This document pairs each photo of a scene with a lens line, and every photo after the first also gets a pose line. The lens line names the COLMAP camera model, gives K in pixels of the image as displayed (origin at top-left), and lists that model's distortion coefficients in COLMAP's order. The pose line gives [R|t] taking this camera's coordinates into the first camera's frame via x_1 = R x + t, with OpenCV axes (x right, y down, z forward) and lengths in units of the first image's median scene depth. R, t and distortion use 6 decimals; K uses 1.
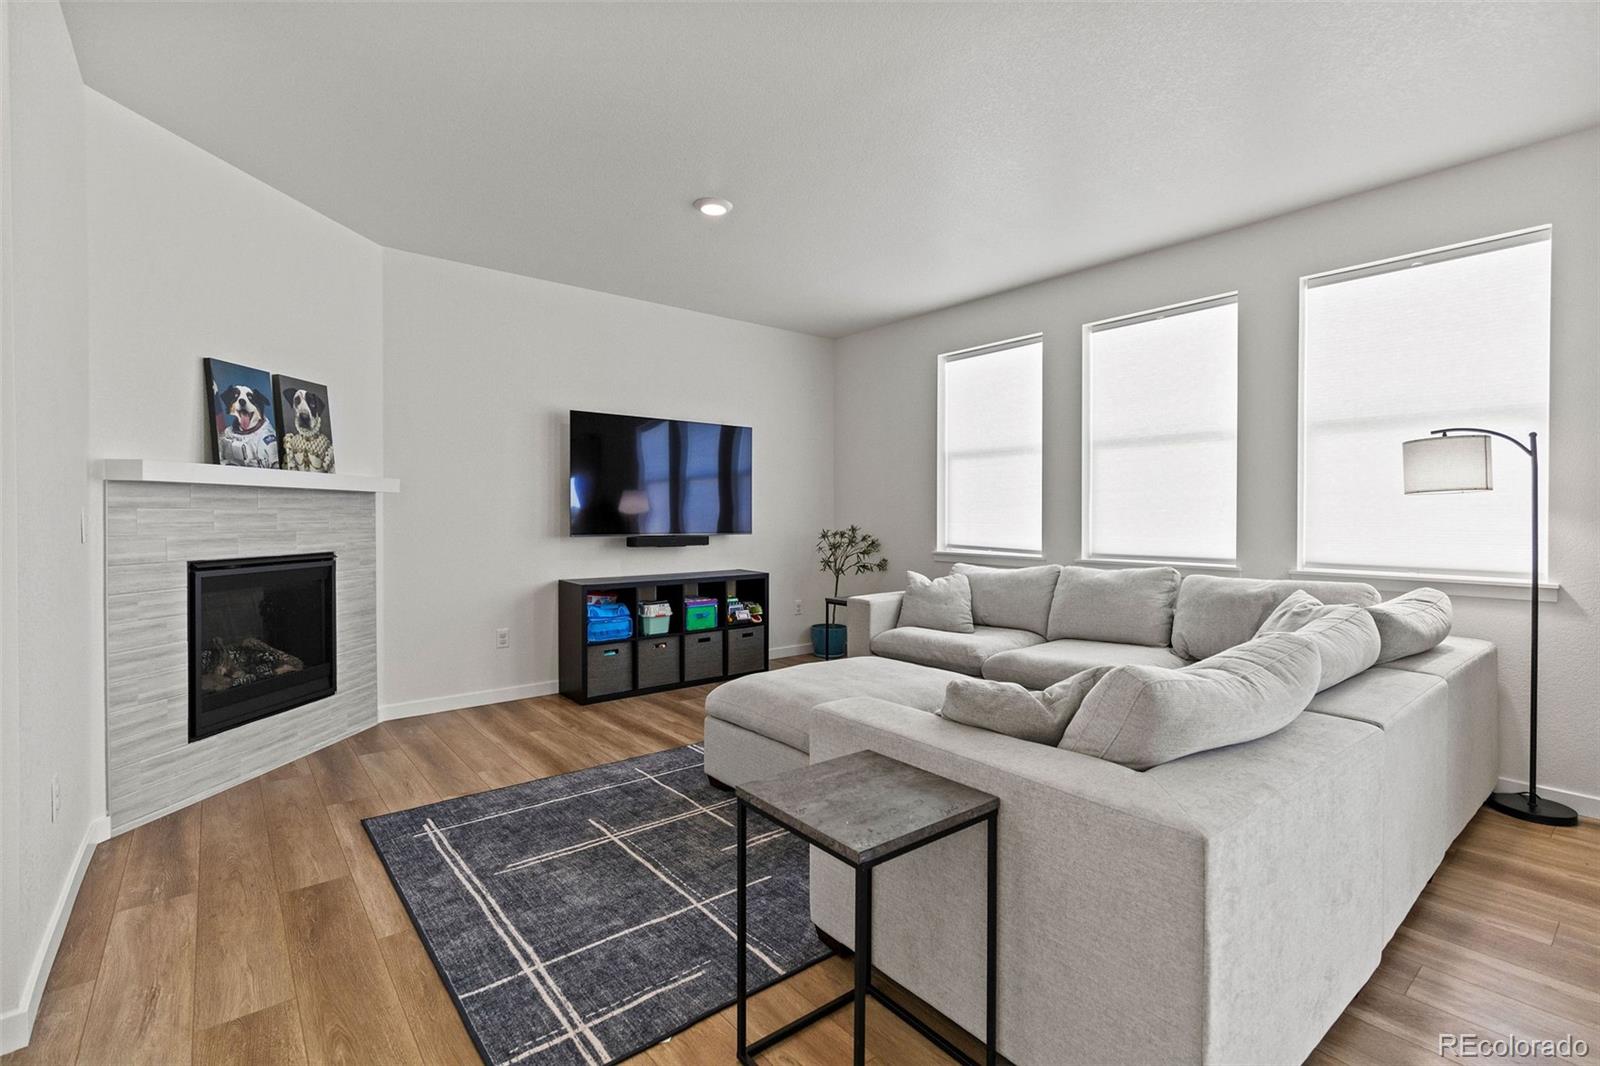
lens RADIAL K [[722.2, 0, 799.2], [0, 722.2, 524.4], [0, 0, 1]] dist [0.003426, -0.000060]
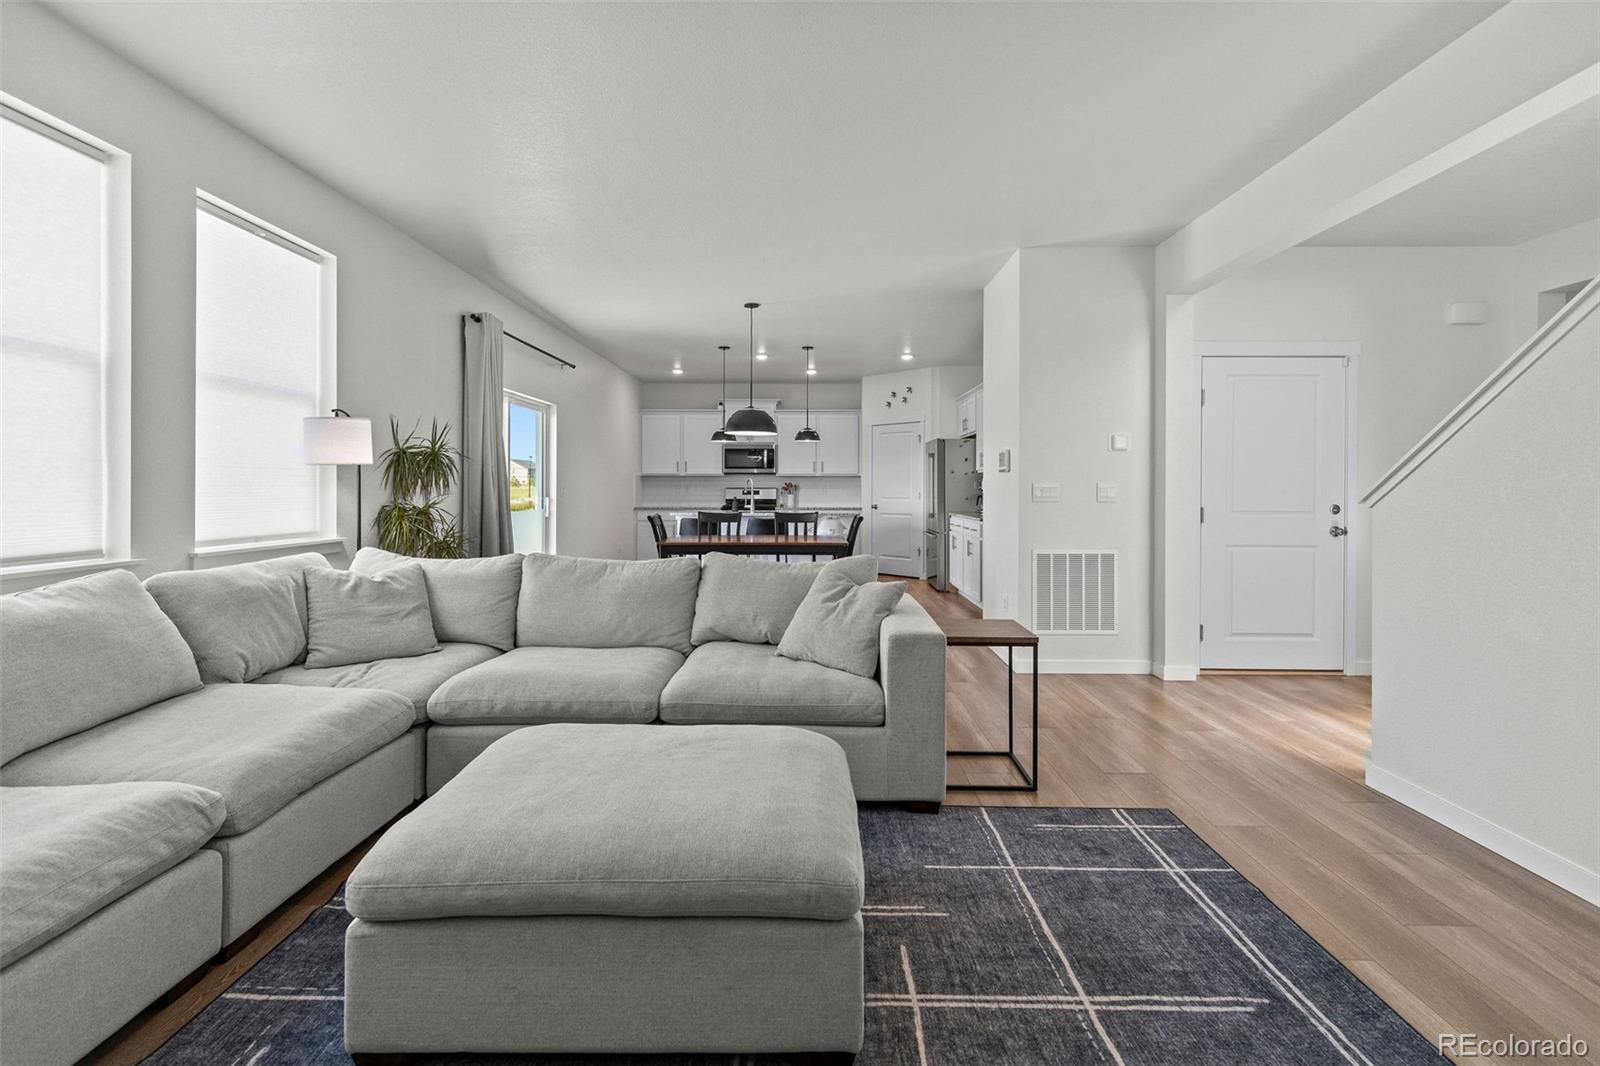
lens RADIAL K [[722.2, 0, 797.0], [0, 722.2, 486.2], [0, 0, 1]] dist [0.003426, -0.000060]
pose [[-0.760861, -0.002939, 0.648908, -0.467849], [0.003864, 0.999951, 0.009060, -0.020993], [-0.648903, 0.009401, -0.760813, 1.618261]]
